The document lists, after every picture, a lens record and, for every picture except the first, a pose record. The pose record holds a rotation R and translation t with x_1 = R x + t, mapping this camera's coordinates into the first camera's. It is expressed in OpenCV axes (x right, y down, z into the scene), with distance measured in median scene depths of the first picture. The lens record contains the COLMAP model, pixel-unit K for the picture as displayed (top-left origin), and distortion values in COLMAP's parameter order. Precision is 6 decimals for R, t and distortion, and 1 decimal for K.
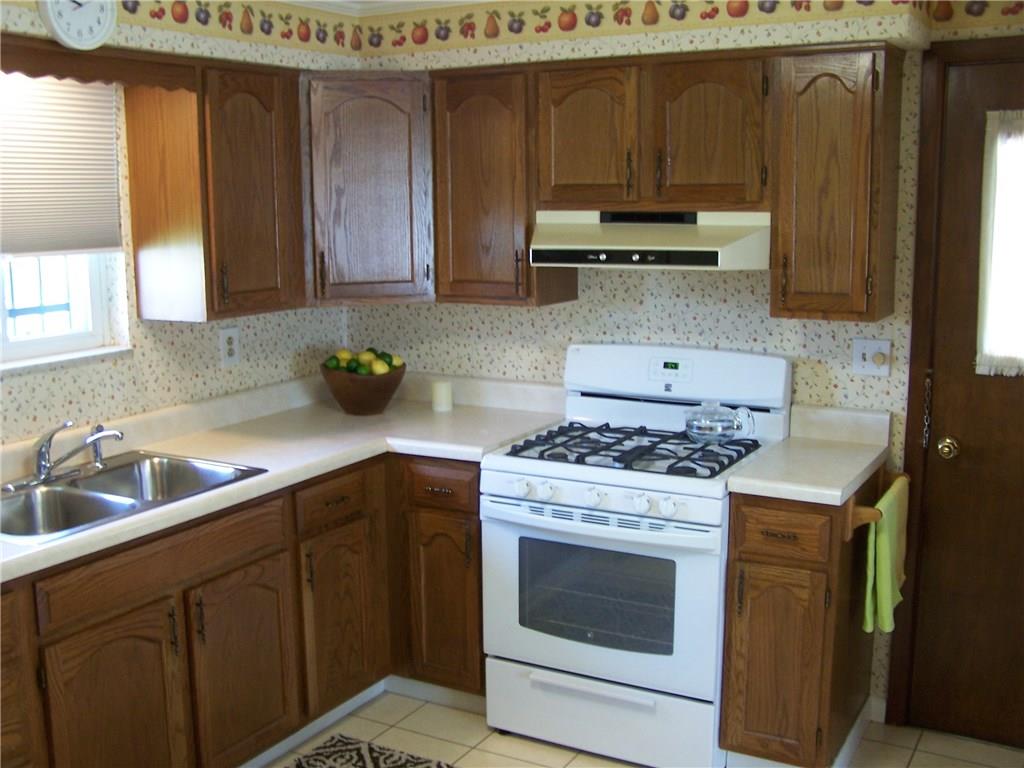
lens RADIAL K [[1163.6, 0, 510.8], [0, 1163.6, 408.2], [0, 0, 1]] dist [-0.200041, 0.336006]
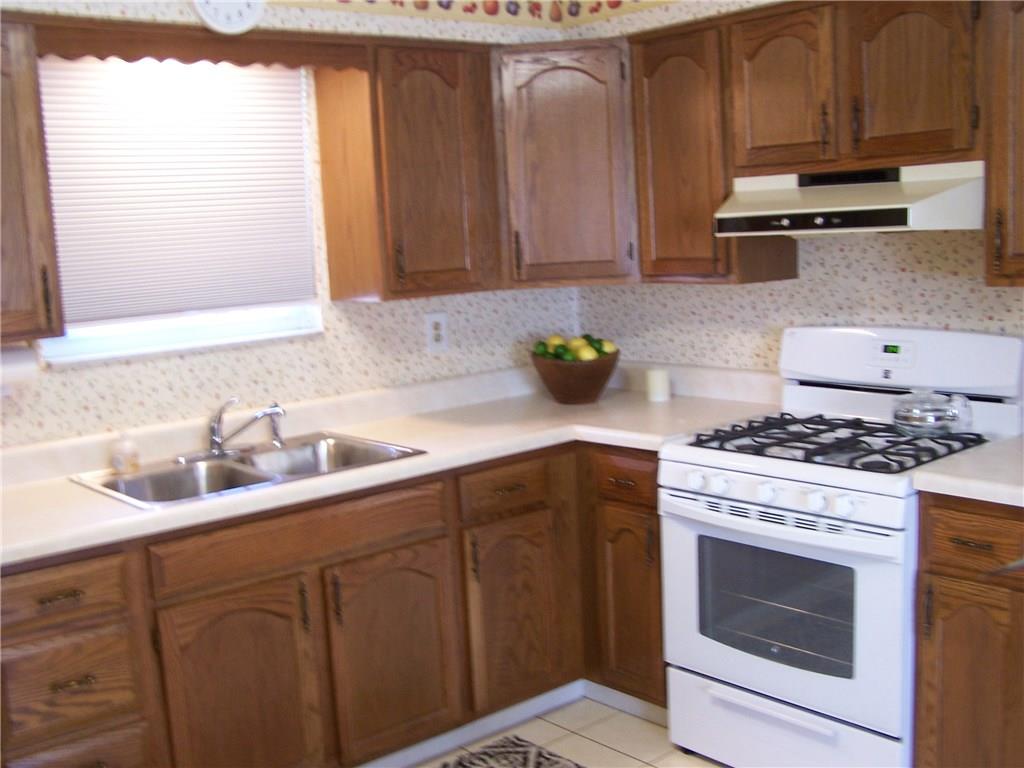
lens RADIAL K [[1163.6, 0, 510.8], [0, 1163.6, 408.2], [0, 0, 1]] dist [-0.200041, 0.336006]
pose [[0.938627, 0.013736, -0.344661, 0.179033], [-0.019210, 0.999738, -0.012473, 0.025787], [0.344399, 0.018328, 0.938644, 0.101480]]
